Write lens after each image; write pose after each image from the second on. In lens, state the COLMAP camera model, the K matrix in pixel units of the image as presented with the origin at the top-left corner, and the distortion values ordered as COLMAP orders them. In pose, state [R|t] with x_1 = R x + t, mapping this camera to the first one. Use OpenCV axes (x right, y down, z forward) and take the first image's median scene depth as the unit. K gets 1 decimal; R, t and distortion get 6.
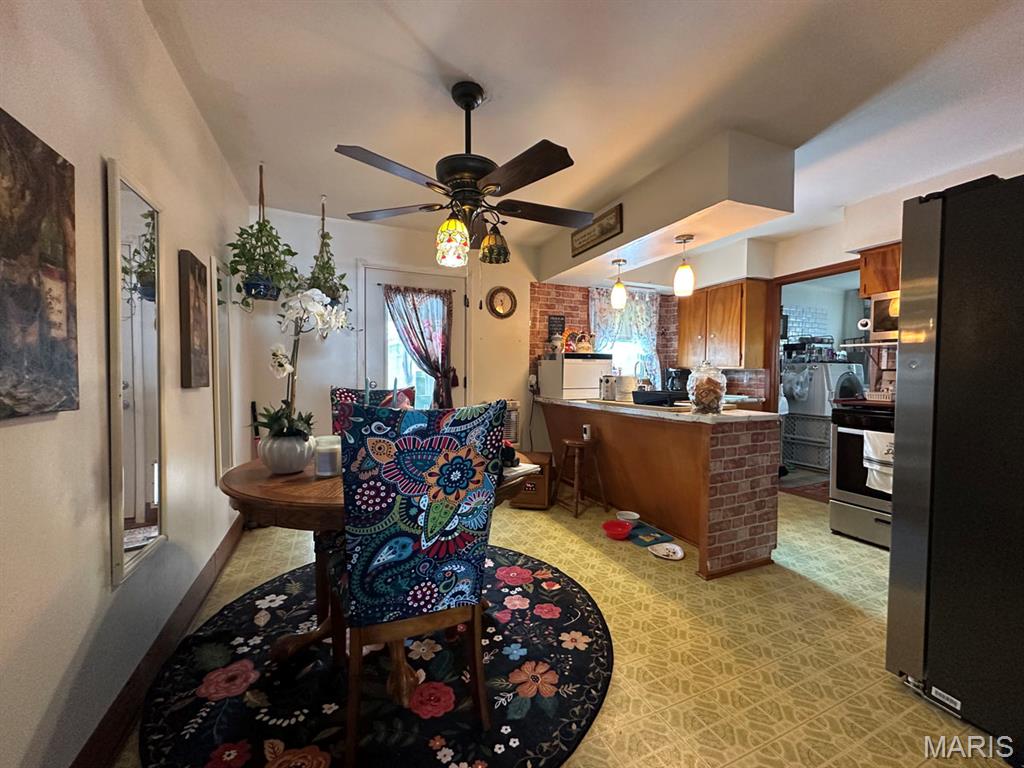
lens RADIAL K [[406.7, 0, 511.6], [0, 406.7, 384.9], [0, 0, 1]] dist [-0.000833, 0.000737]
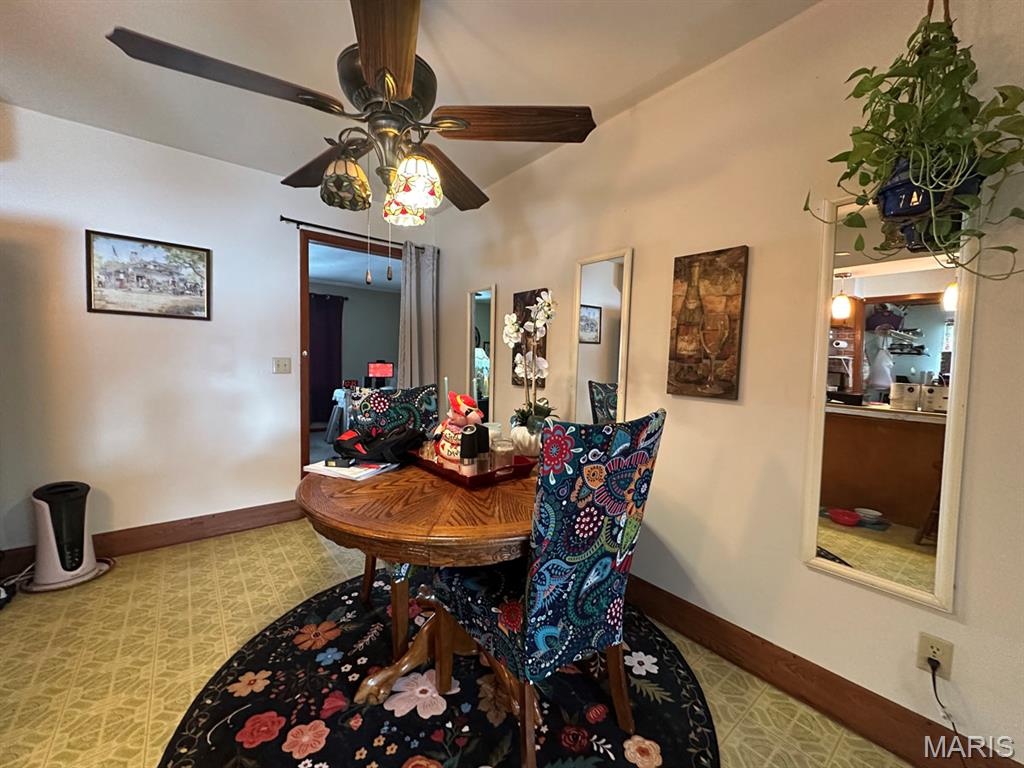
lens RADIAL K [[406.7, 0, 511.3], [0, 406.7, 383.9], [0, 0, 1]] dist [-0.000833, 0.000737]
pose [[-0.964435, -0.009952, -0.264132, -0.143994], [-0.031796, 0.996402, 0.078557, -0.086405], [0.262400, 0.084161, -0.961282, 1.940229]]
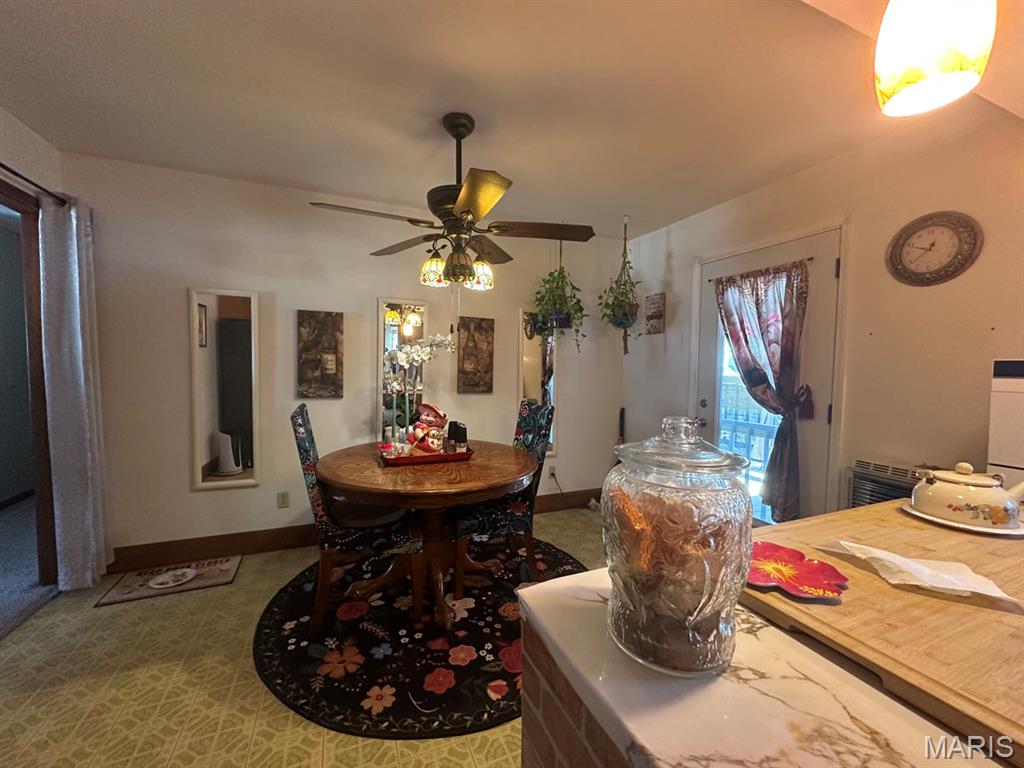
lens RADIAL K [[406.7, 0, 510.0], [0, 406.7, 384.1], [0, 0, 1]] dist [-0.000833, 0.000737]
pose [[-0.010288, 0.041775, -0.999074, 1.036735], [-0.043661, 0.998155, 0.042186, -0.119492], [0.998993, 0.044055, -0.008445, 1.281900]]
